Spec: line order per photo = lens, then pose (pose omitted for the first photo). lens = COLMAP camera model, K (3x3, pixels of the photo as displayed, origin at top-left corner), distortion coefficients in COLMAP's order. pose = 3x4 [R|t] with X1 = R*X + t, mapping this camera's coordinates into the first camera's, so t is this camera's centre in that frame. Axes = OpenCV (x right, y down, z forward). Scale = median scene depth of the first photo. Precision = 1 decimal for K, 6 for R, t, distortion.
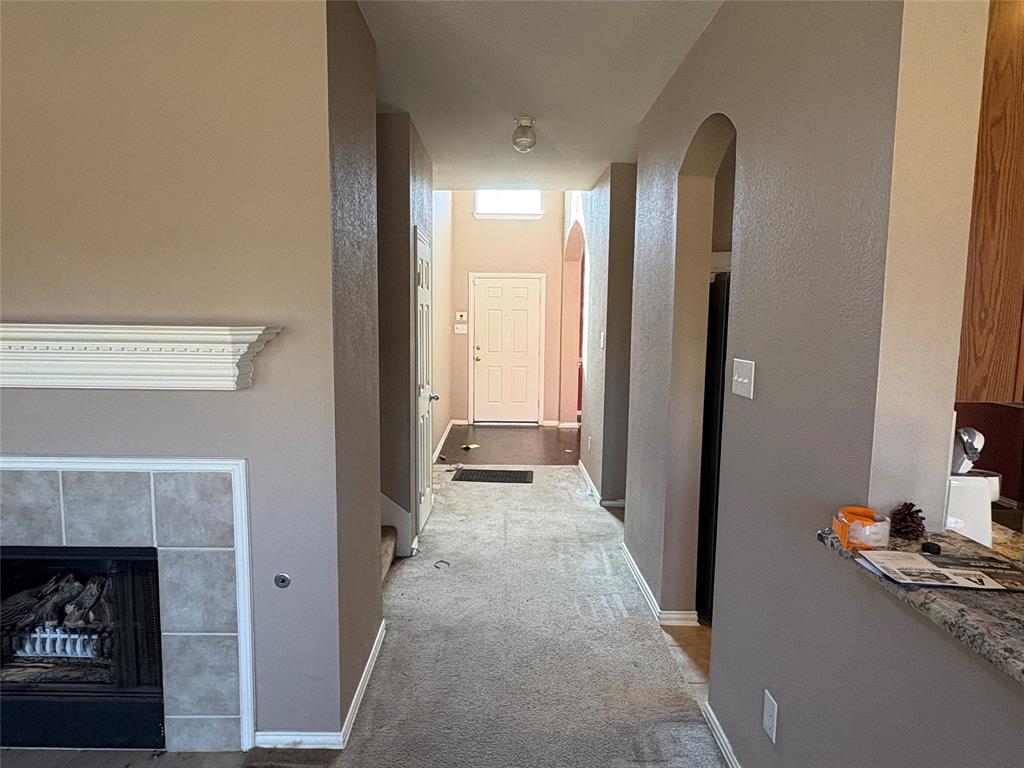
lens RADIAL K [[635.8, 0, 507.8], [0, 635.8, 386.9], [0, 0, 1]] dist [-0.006810, 0.007028]
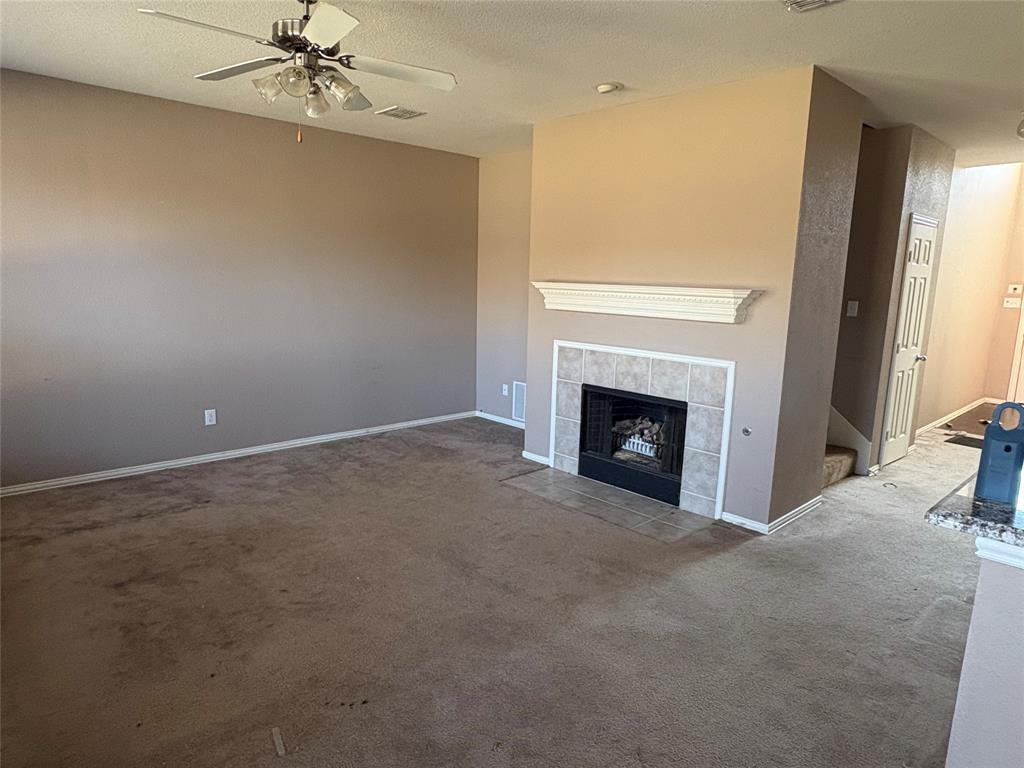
lens RADIAL K [[635.8, 0, 507.8], [0, 635.8, 386.9], [0, 0, 1]] dist [-0.006810, 0.007028]
pose [[0.674070, 0.132552, -0.726677, 0.455614], [-0.097999, 0.991119, 0.089884, 0.077687], [0.732138, 0.010626, 0.681073, -0.688553]]
